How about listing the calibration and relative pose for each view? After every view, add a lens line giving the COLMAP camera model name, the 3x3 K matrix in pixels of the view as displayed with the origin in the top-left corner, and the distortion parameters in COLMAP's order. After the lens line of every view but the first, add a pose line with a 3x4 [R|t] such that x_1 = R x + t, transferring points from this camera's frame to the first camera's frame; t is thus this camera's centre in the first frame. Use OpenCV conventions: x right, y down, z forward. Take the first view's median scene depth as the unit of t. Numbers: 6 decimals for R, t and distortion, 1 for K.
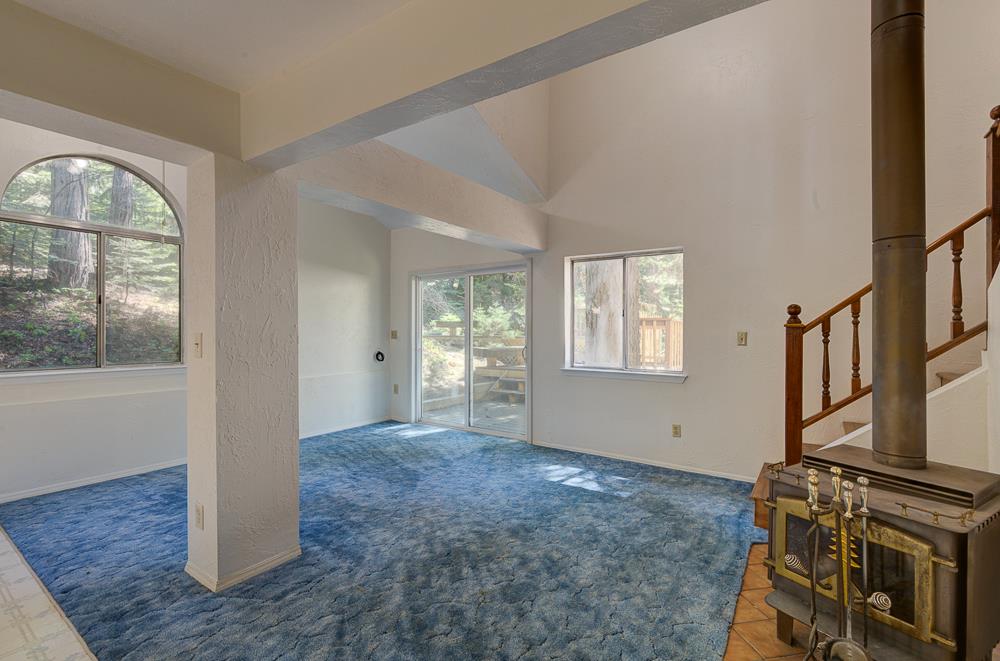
lens RADIAL K [[414.2, 0, 500.0], [0, 414.2, 330.5], [0, 0, 1]] dist [-0.000194, 0.000288]
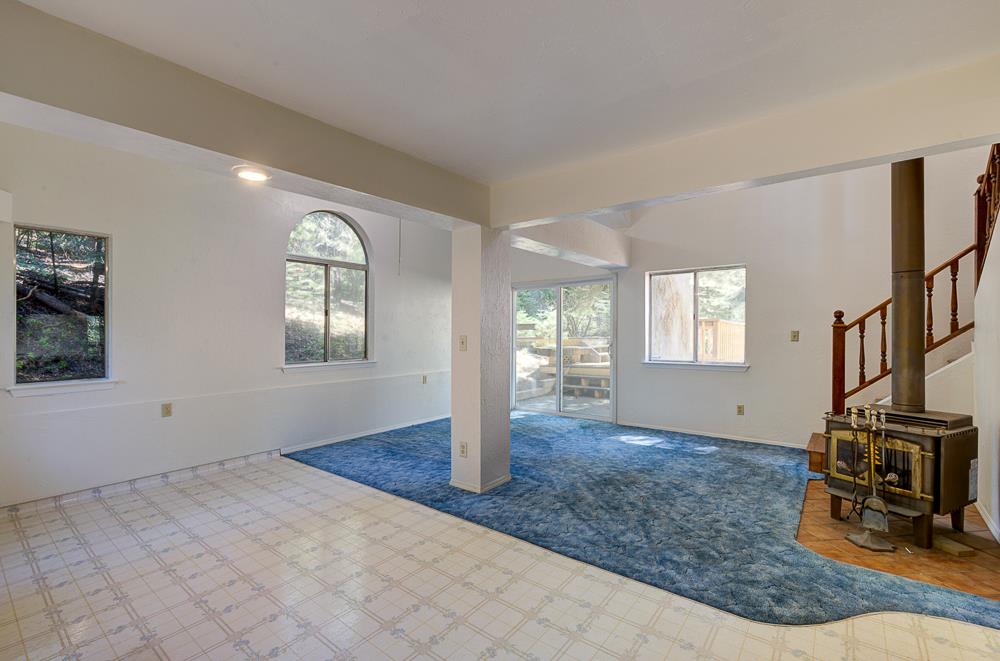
lens RADIAL K [[437.9, 0, 497.1], [0, 437.9, 339.6], [0, 0, 1]] dist [0.001666, 0.000423]
pose [[0.999512, -0.011880, -0.028880, -0.416997], [0.012341, 0.999799, 0.015811, -0.002499], [0.028686, -0.016160, 0.999458, -0.534751]]
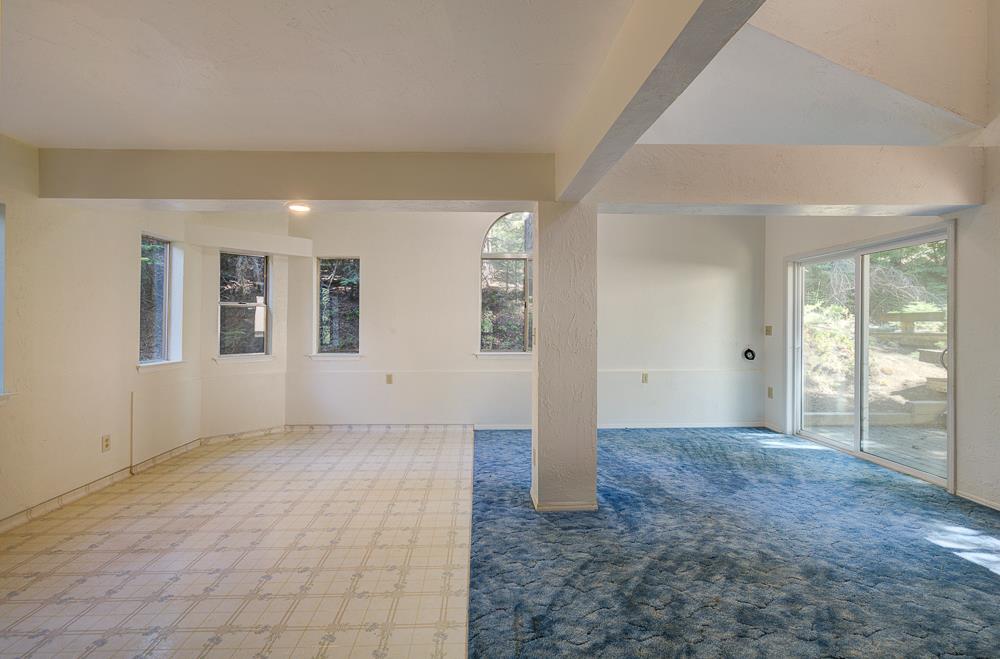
lens RADIAL K [[462.9, 0, 539.1], [0, 462.9, 325.2], [0, 0, 1]] dist [0.000299, -0.000005]
pose [[0.632941, -0.001822, -0.774198, 0.408120], [0.001349, 0.999998, -0.001251, -0.002022], [0.774199, -0.000253, 0.632942, 0.001074]]
